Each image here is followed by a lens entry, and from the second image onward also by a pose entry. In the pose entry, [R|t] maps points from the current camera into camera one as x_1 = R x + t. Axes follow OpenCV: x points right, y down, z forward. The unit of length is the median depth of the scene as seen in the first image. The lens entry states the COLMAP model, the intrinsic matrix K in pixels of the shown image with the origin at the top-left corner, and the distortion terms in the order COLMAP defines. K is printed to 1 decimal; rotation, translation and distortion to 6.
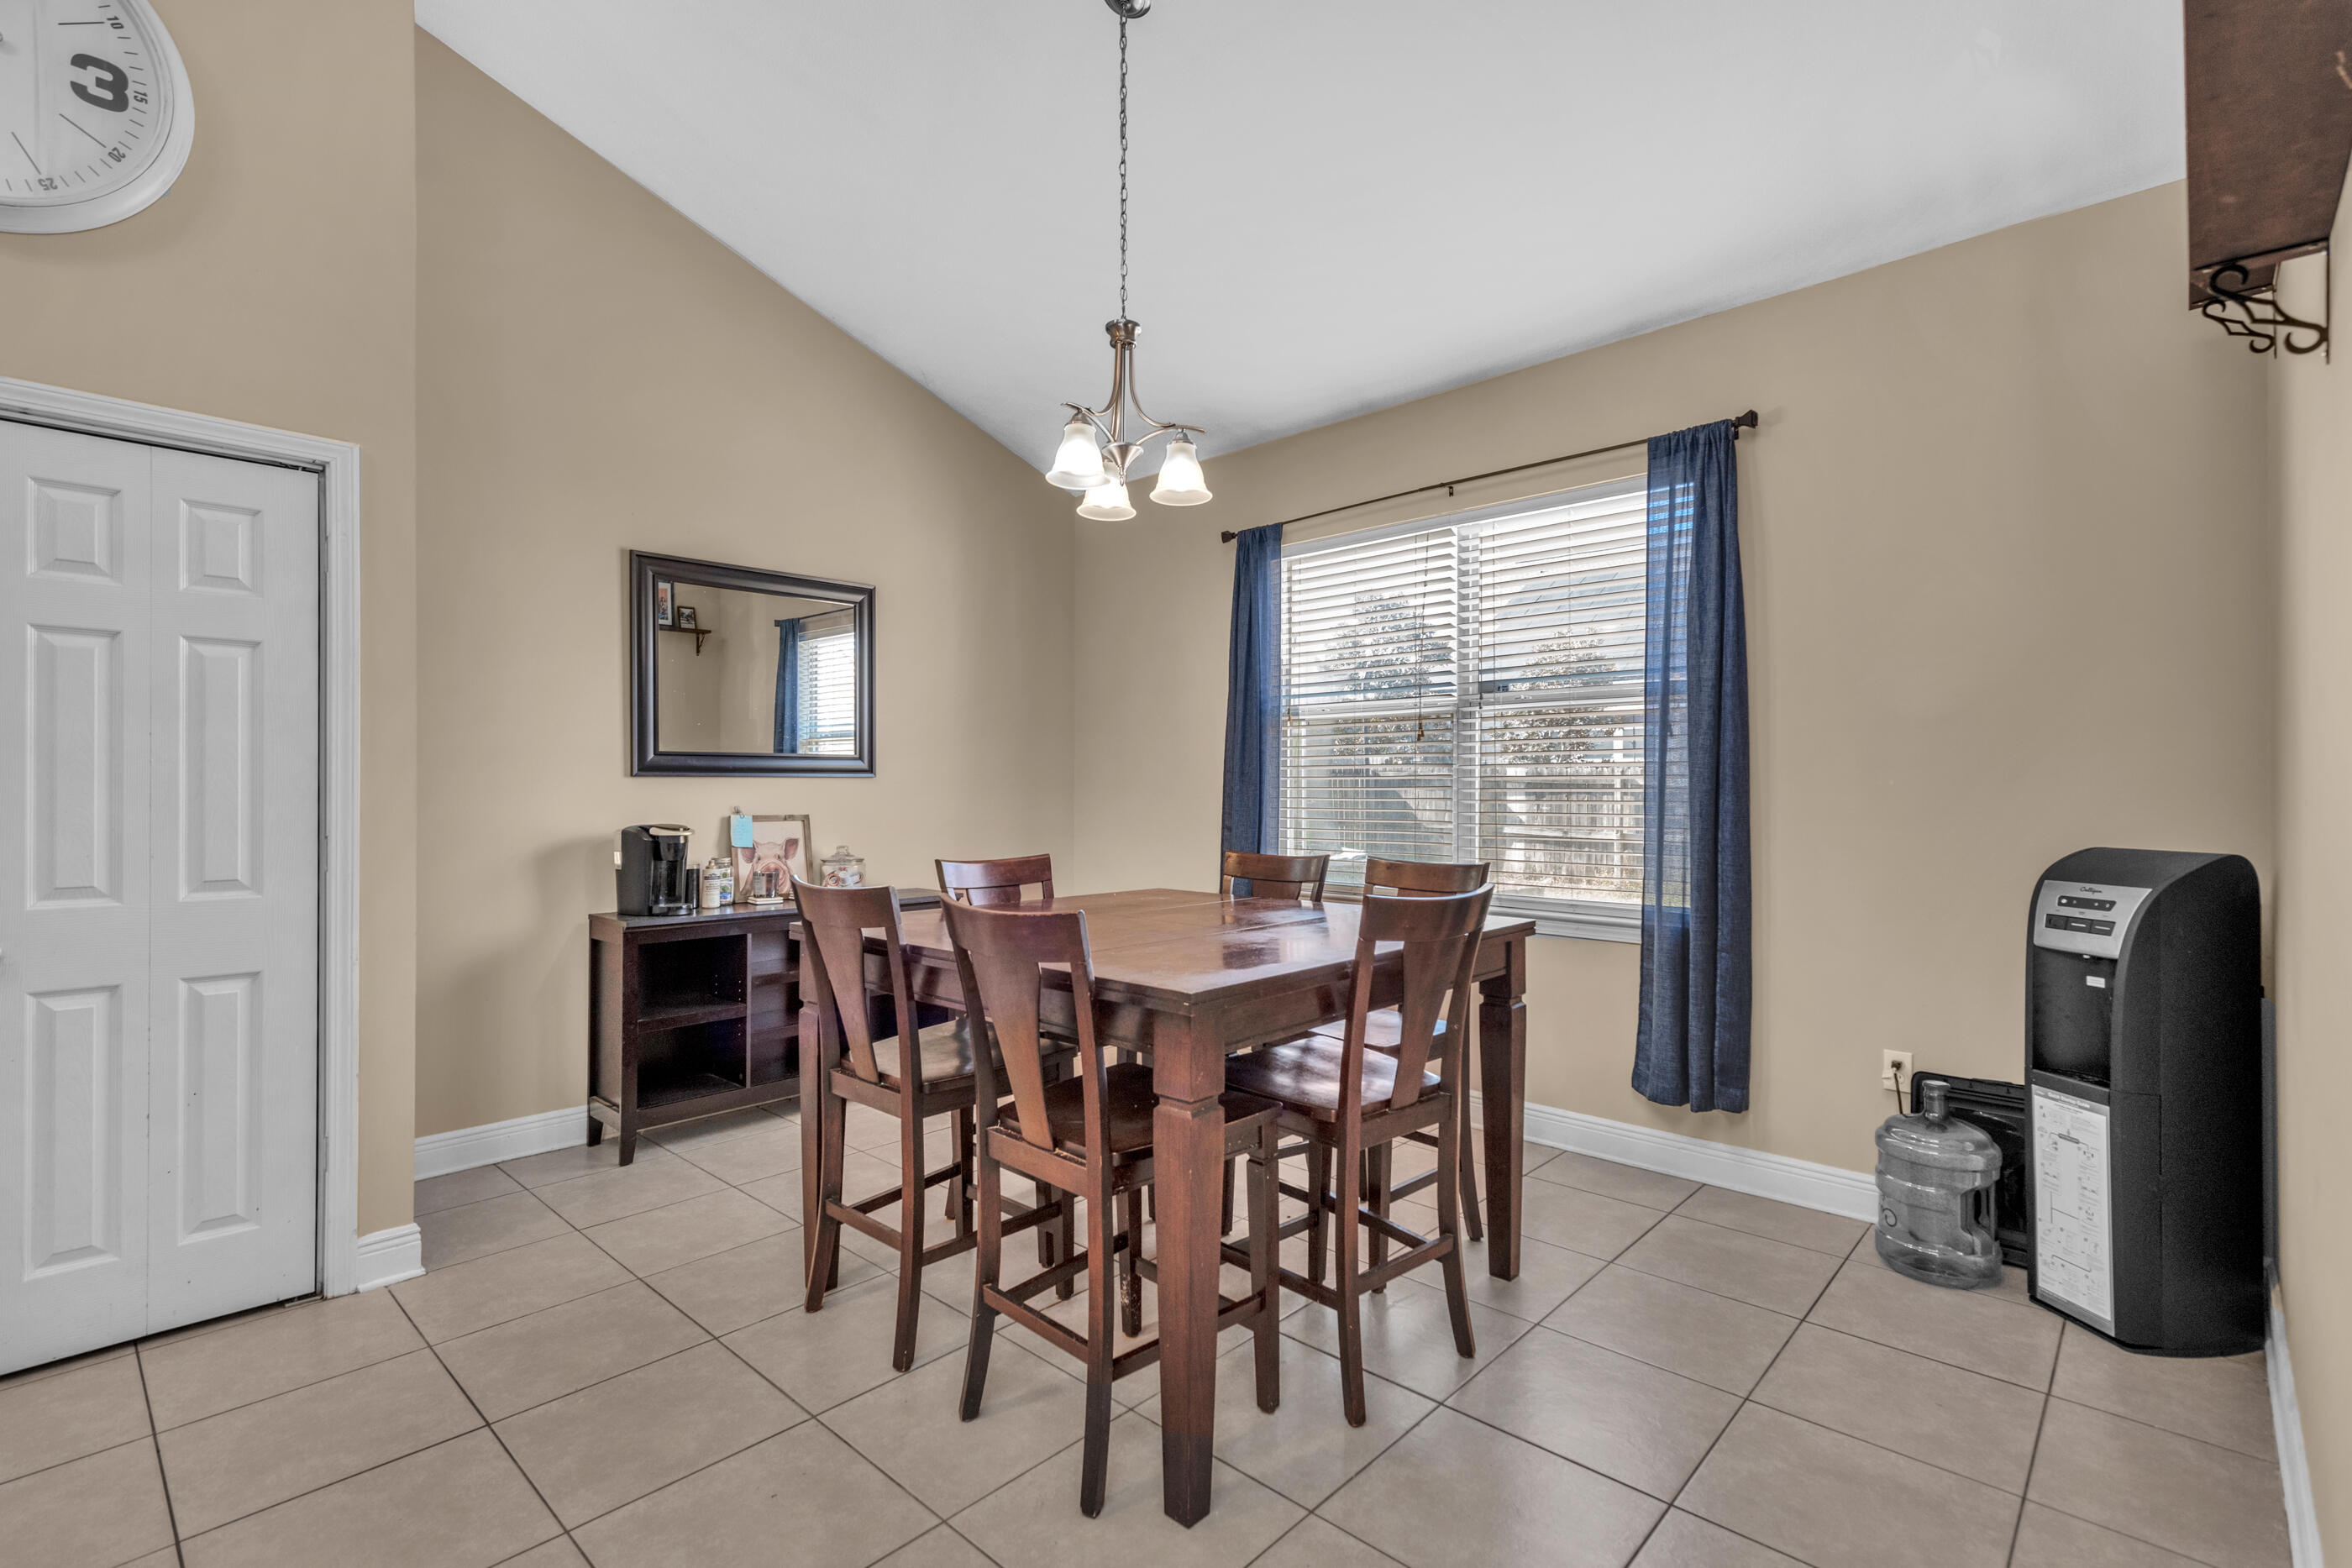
lens RADIAL K [[1059.1, 0, 1113.9], [0, 1059.1, 792.8], [0, 0, 1]] dist [0.000955, 0.000116]
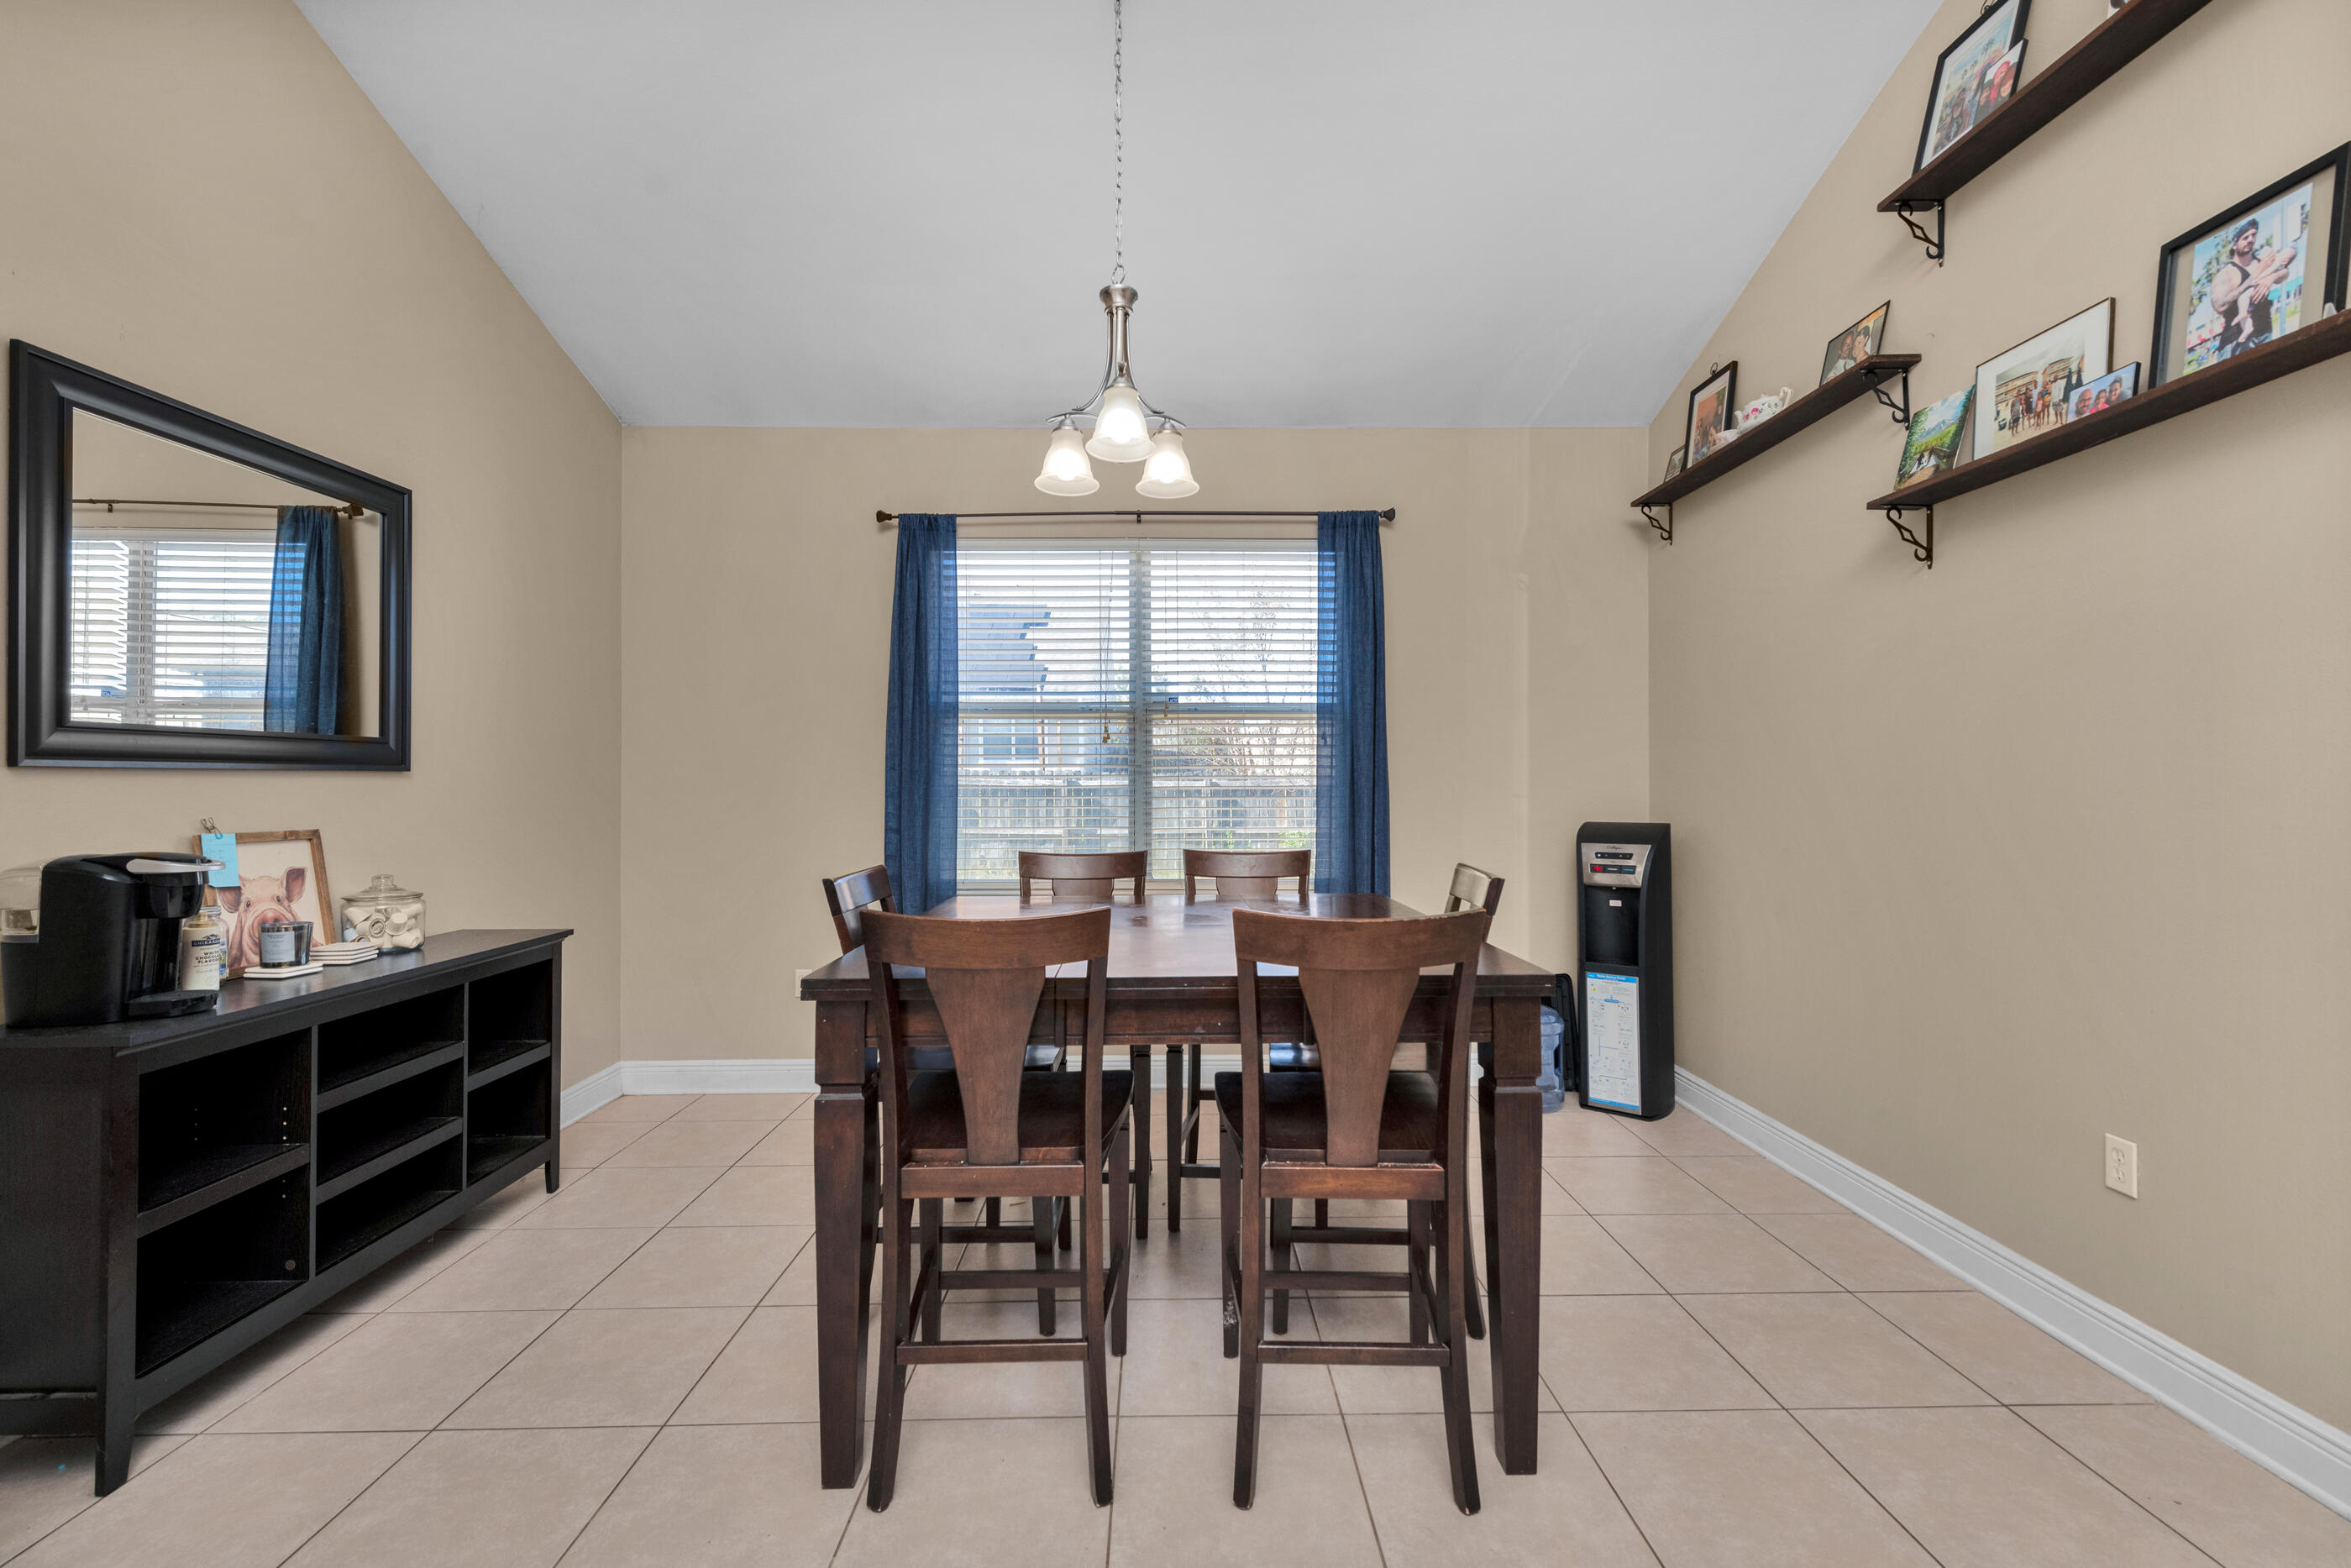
lens RADIAL K [[1008.1, 0, 1154.9], [0, 1008.1, 791.6], [0, 0, 1]] dist [0.018191, -0.007716]
pose [[0.705400, -0.004417, 0.708796, -0.492942], [0.005167, 0.999986, 0.001088, -0.000492], [-0.708791, 0.002895, 0.705413, 0.283186]]
